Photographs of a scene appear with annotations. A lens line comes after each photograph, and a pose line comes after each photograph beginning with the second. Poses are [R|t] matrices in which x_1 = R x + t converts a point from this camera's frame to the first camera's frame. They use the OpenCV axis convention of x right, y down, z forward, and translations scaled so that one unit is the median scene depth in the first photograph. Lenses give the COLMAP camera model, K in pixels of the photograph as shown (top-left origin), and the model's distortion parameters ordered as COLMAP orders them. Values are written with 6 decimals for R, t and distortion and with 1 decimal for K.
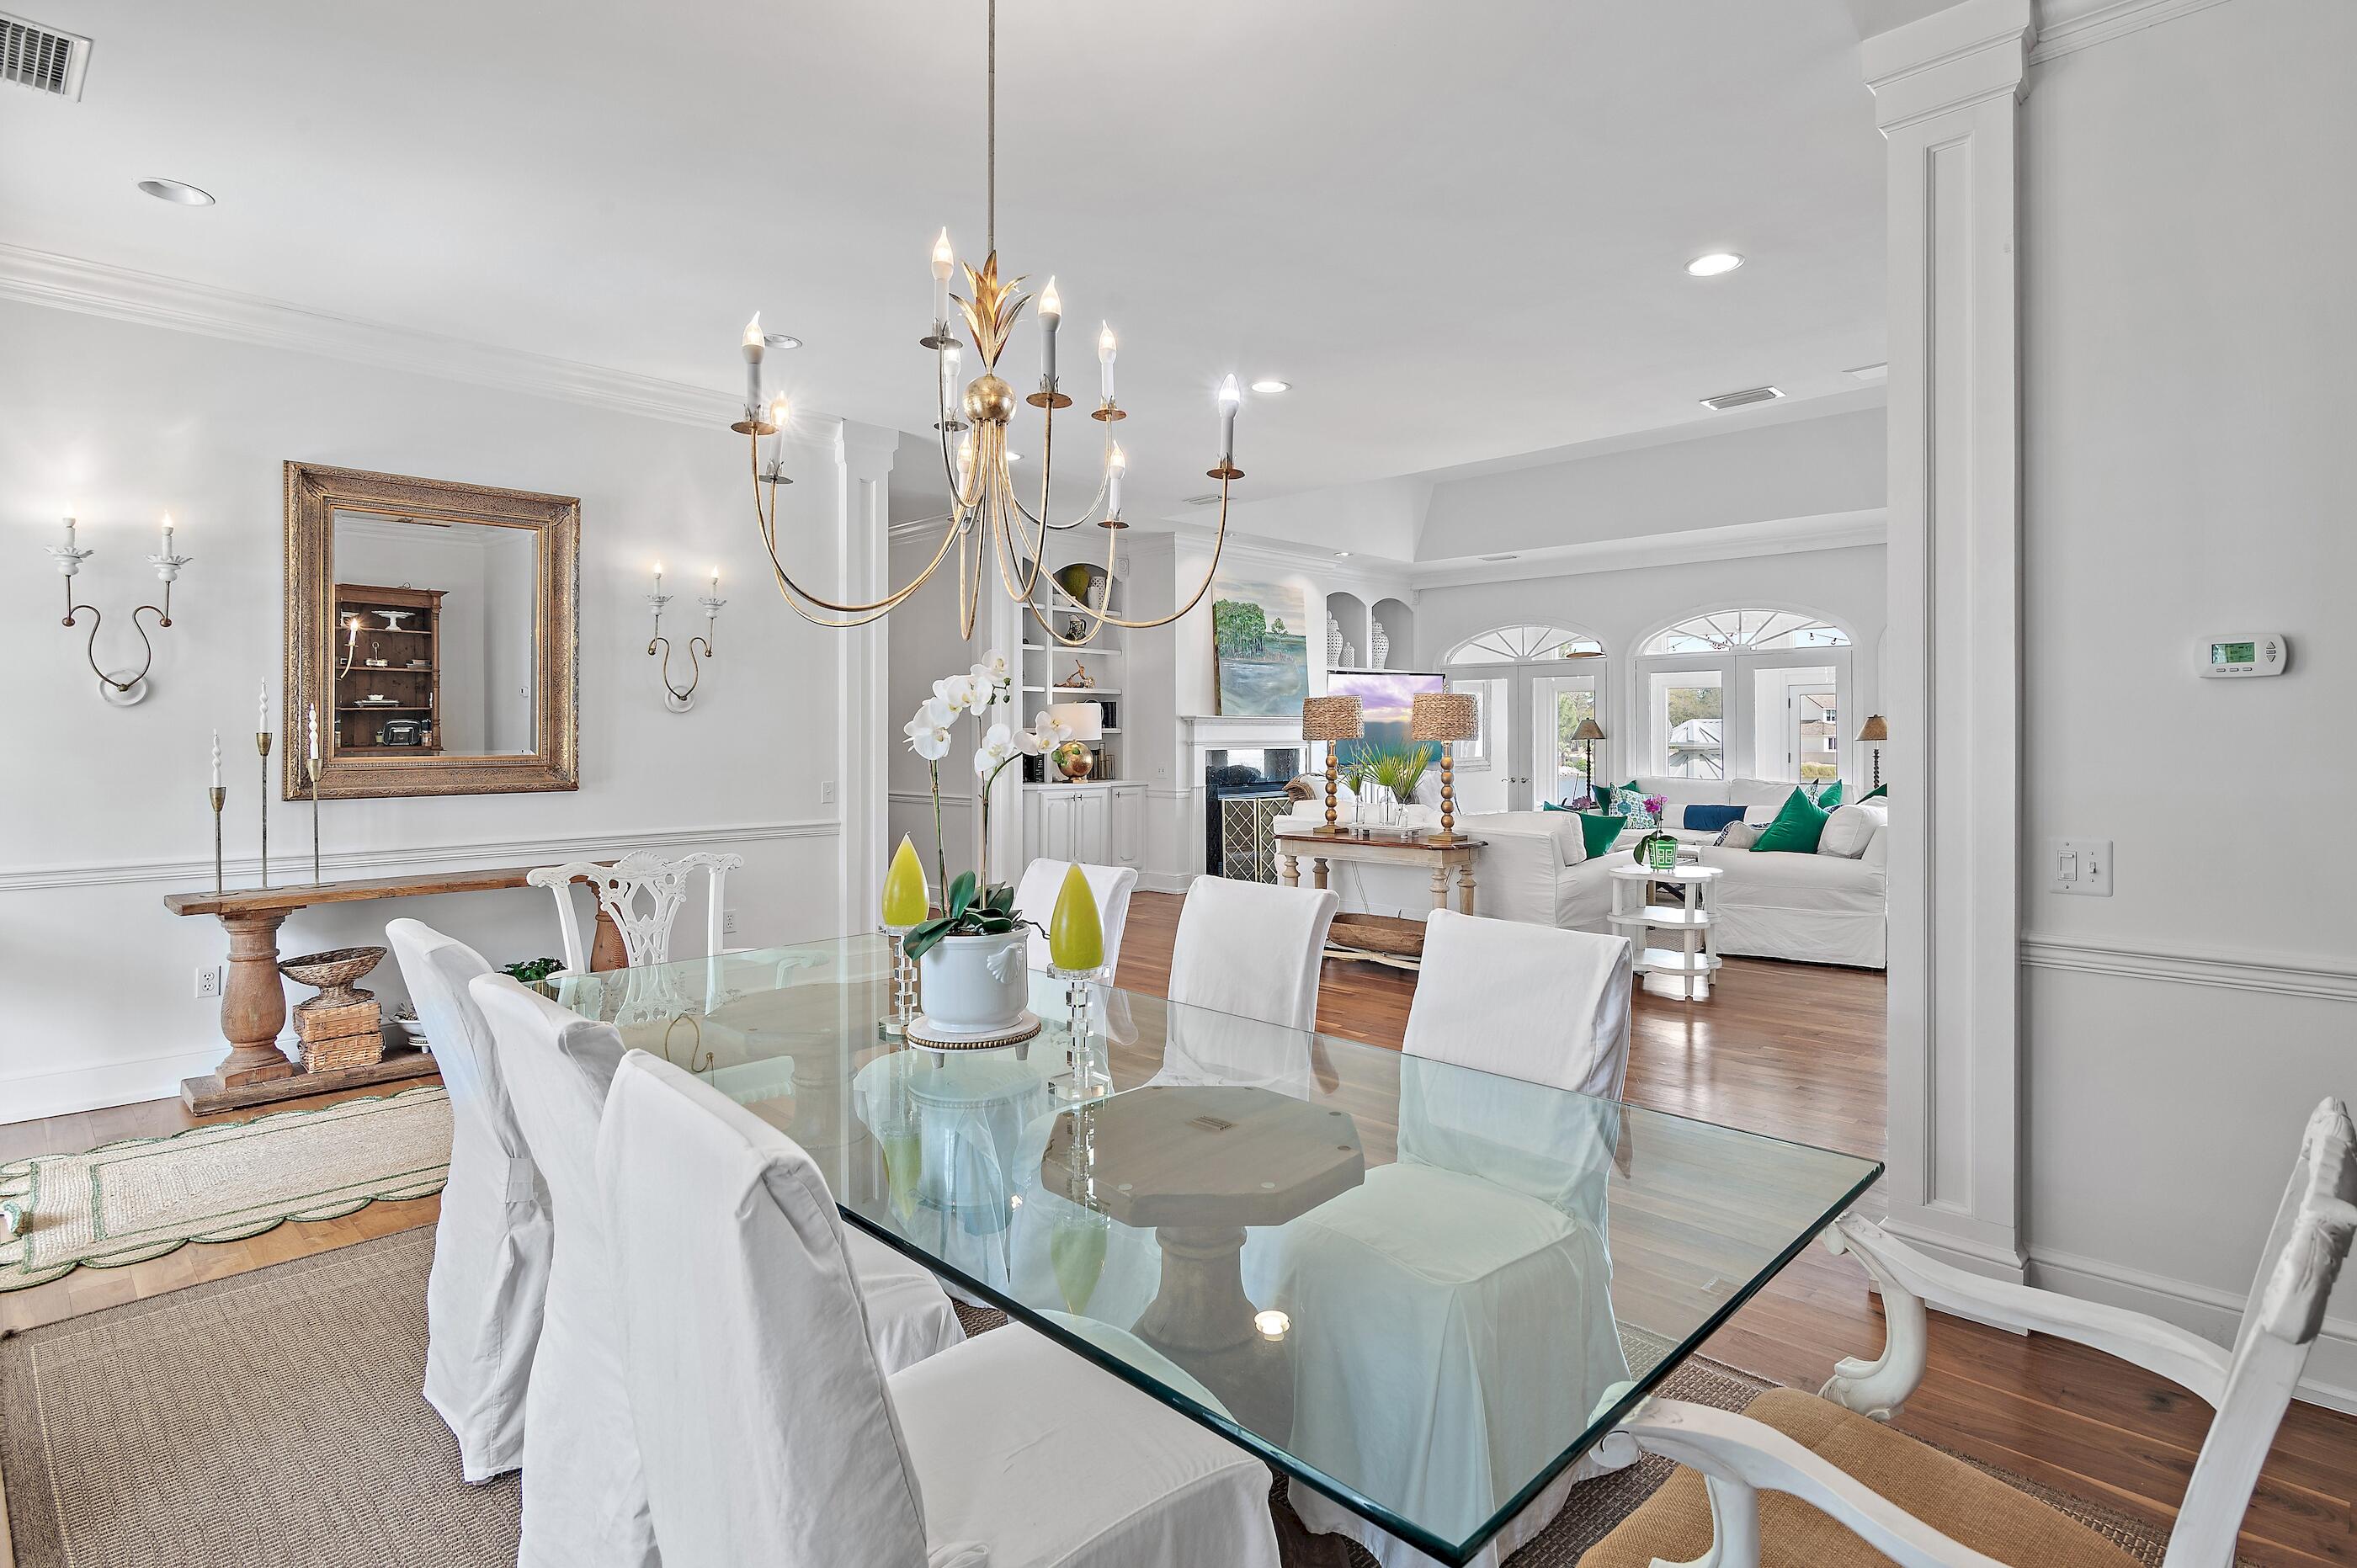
lens RADIAL K [[1175.2, 0, 1200.7], [0, 1175.2, 752.4], [0, 0, 1]] dist [-0.010755, -0.001906]
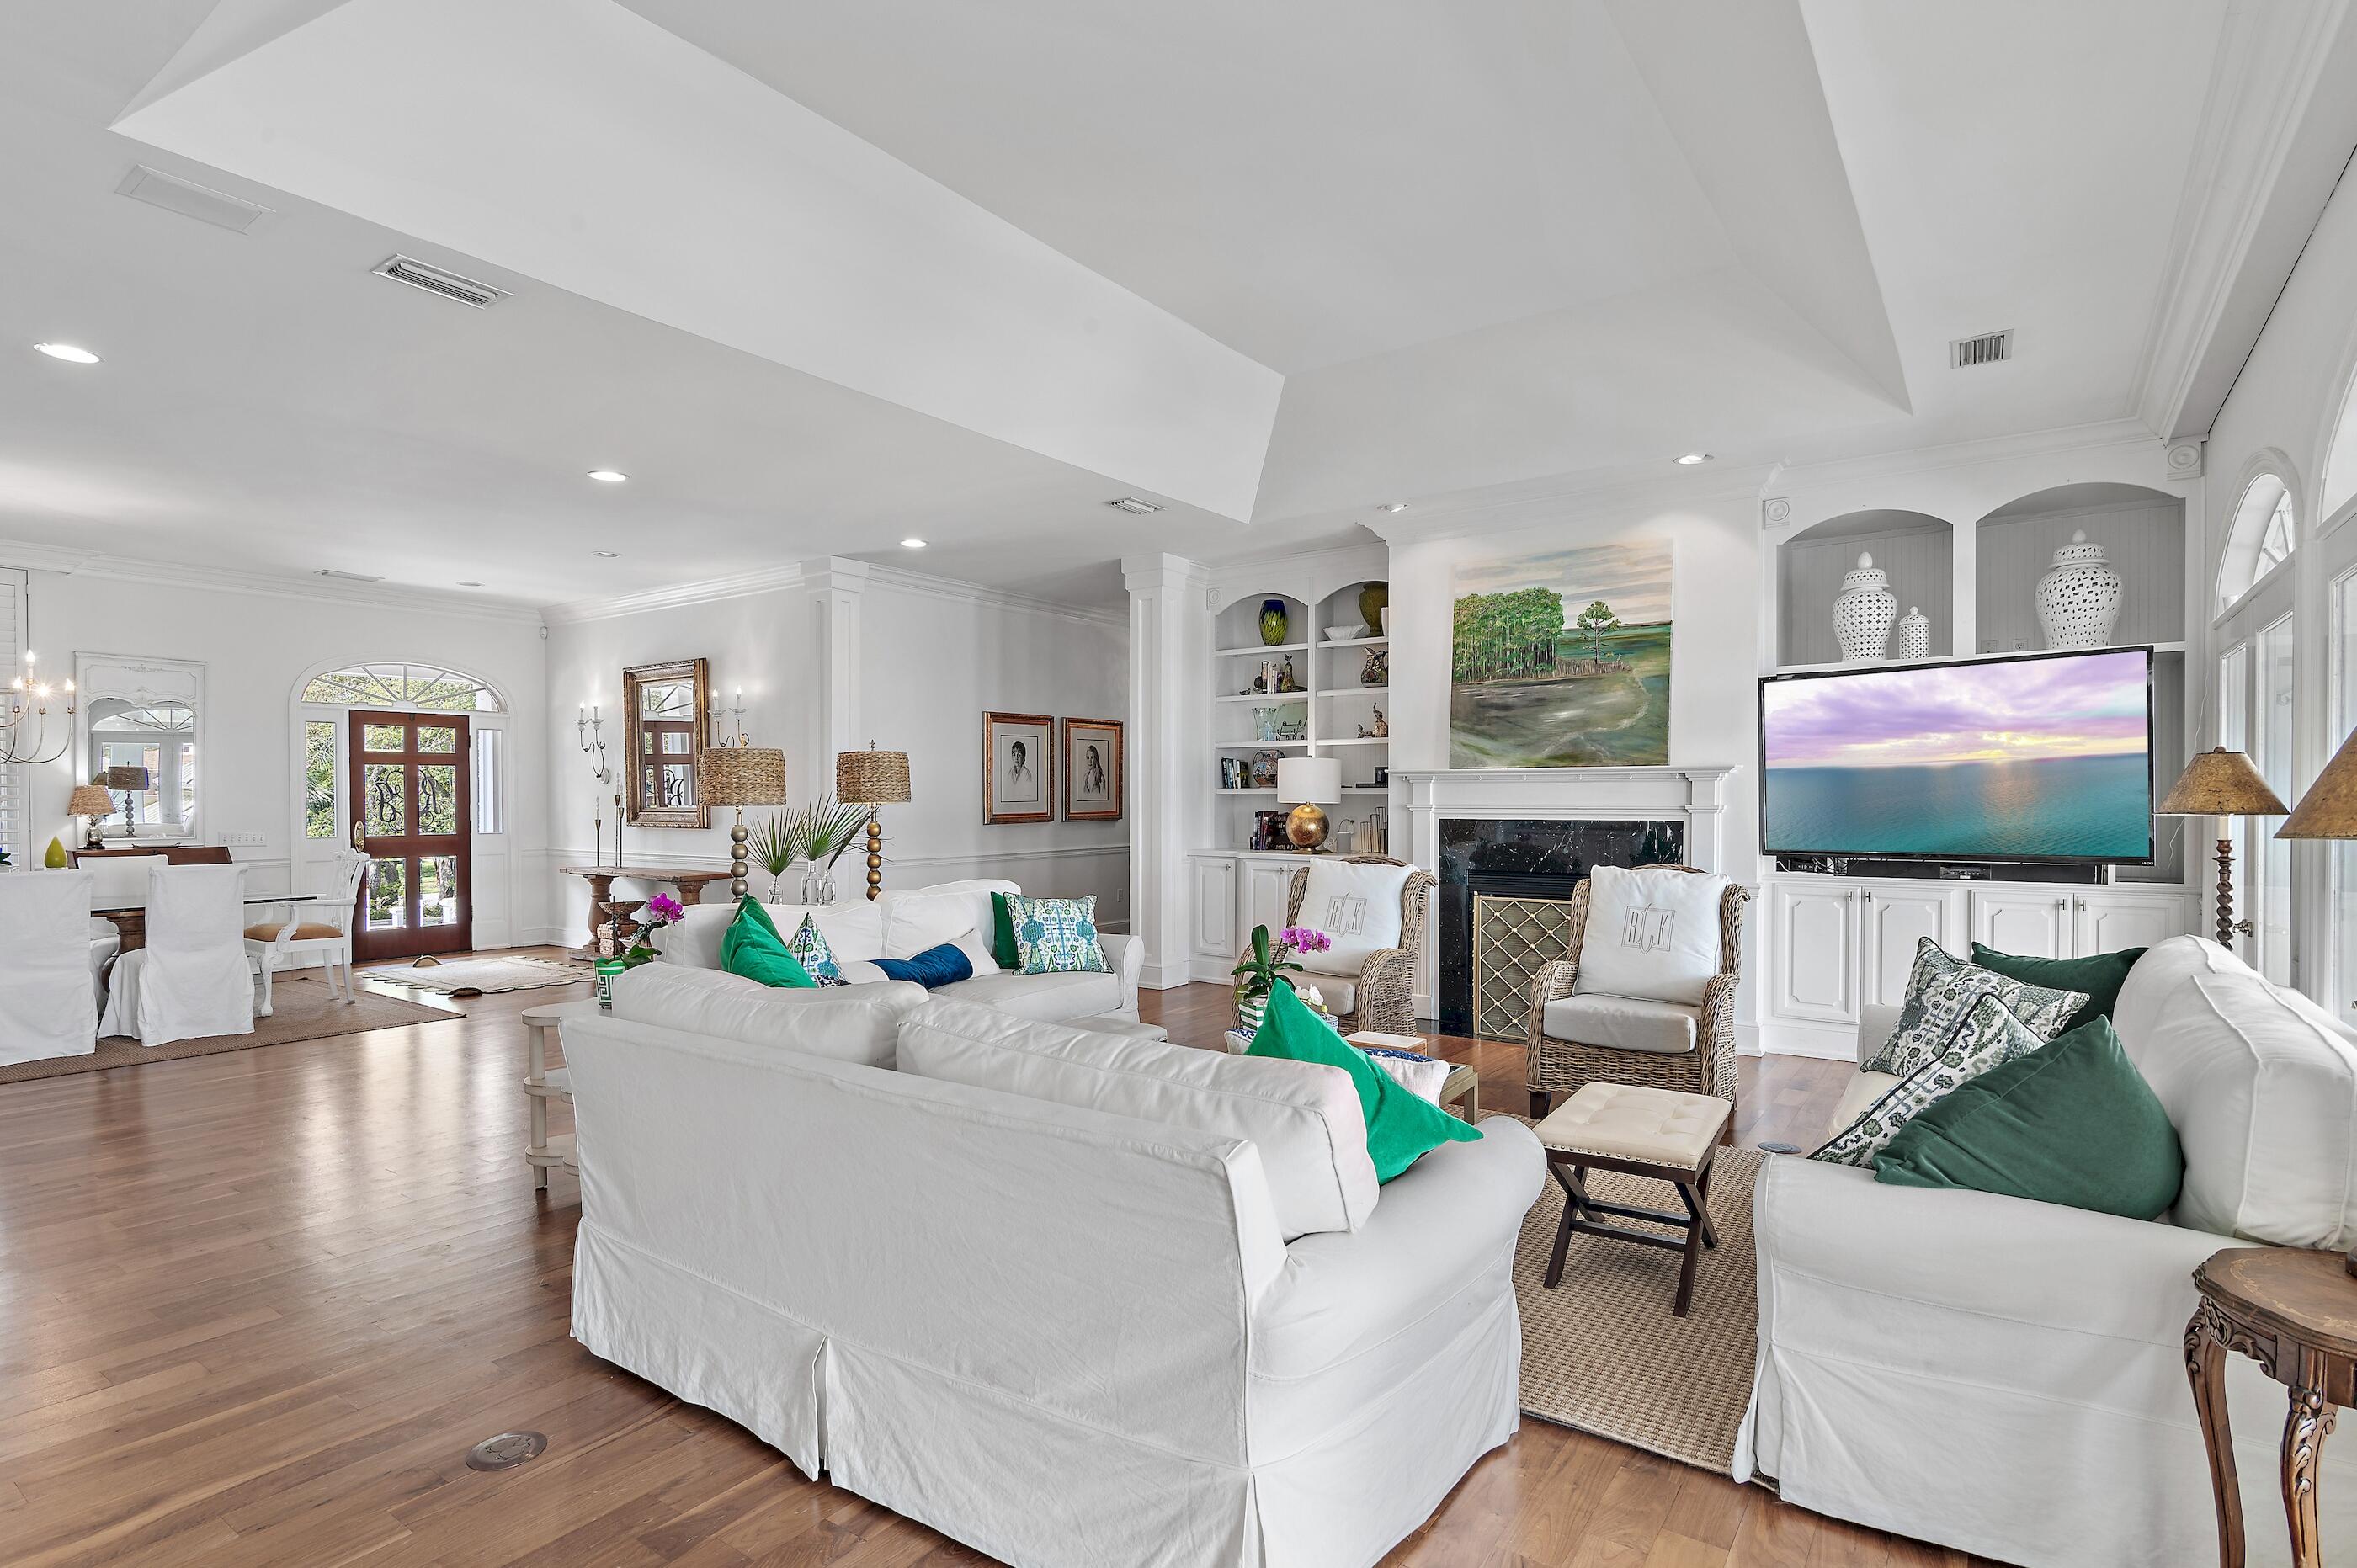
lens RADIAL K [[1175.2, 0, 1188.1], [0, 1175.2, 802.3], [0, 0, 1]] dist [-0.010755, -0.001906]
pose [[0.160674, 0.005414, -0.986993, 0.636369], [-0.015010, 0.999883, 0.003041, -0.011205], [0.986893, 0.014326, 0.160736, 0.714981]]
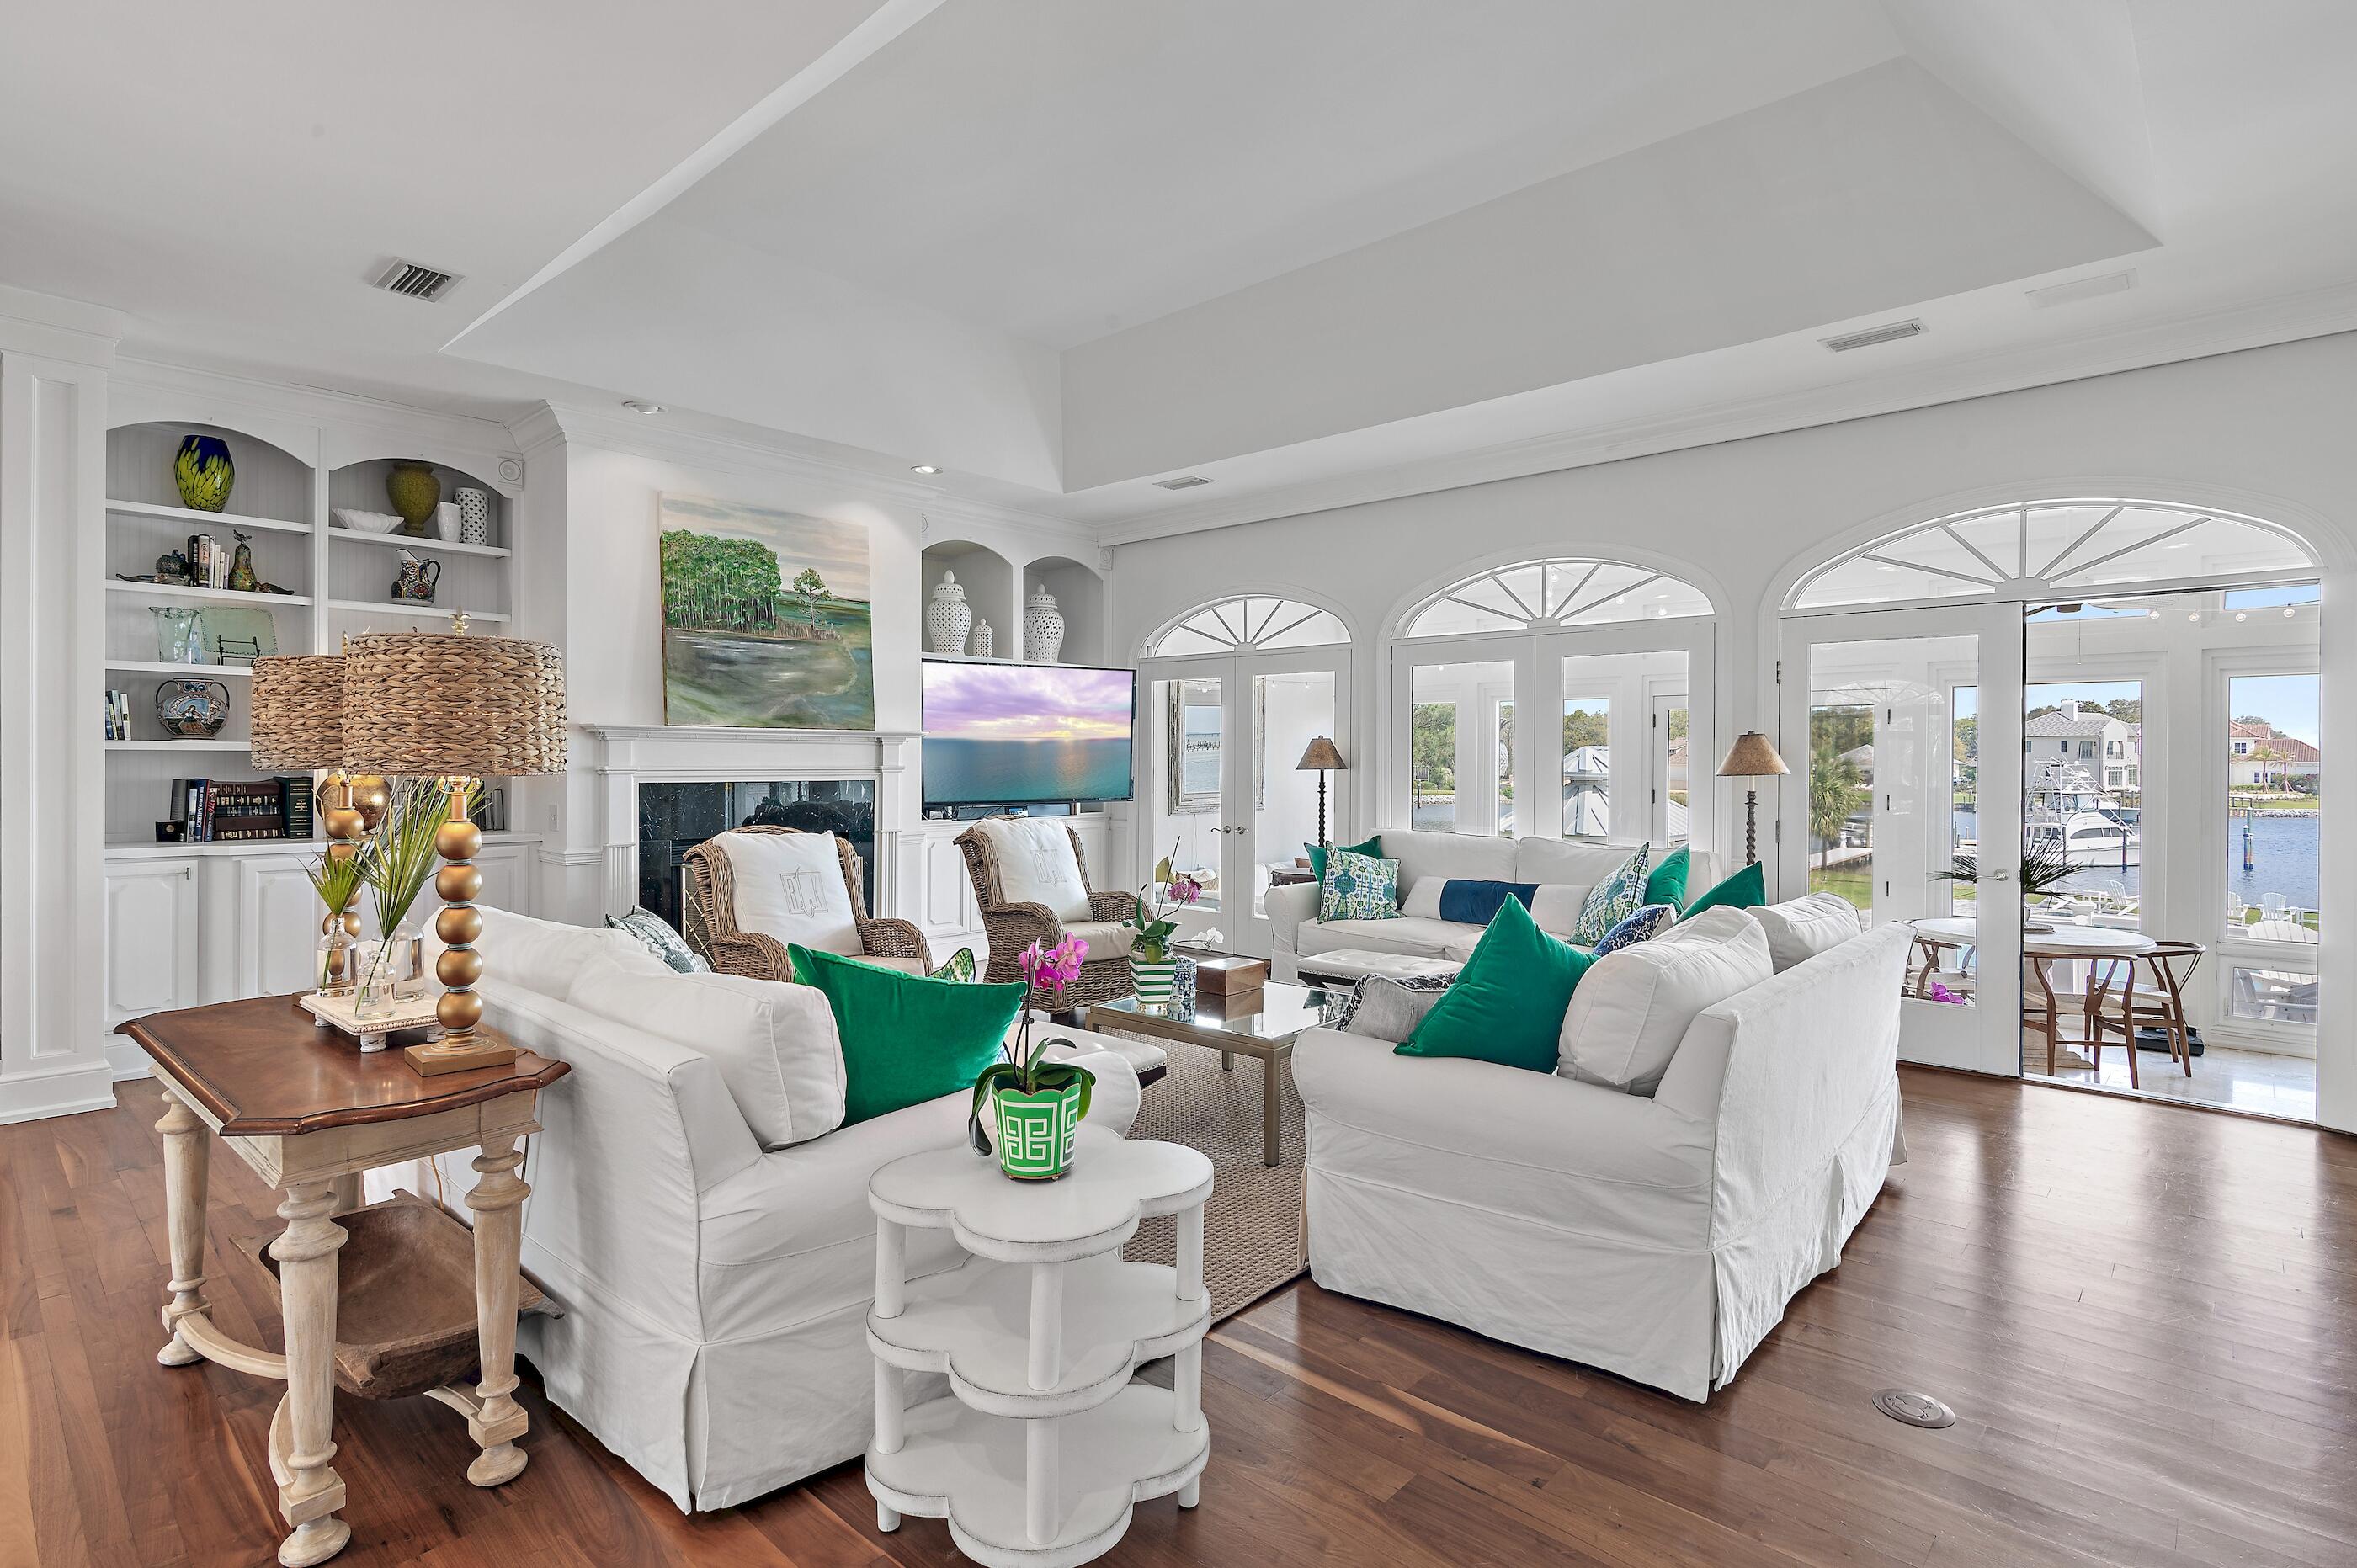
lens RADIAL K [[1175.2, 0, 1190.3], [0, 1175.2, 762.8], [0, 0, 1]] dist [-0.010755, -0.001906]
pose [[0.998985, 0.007812, 0.044357, 0.243962], [-0.007260, 0.999894, -0.012600, -0.006525], [-0.044451, 0.012266, 0.998936, 0.385875]]
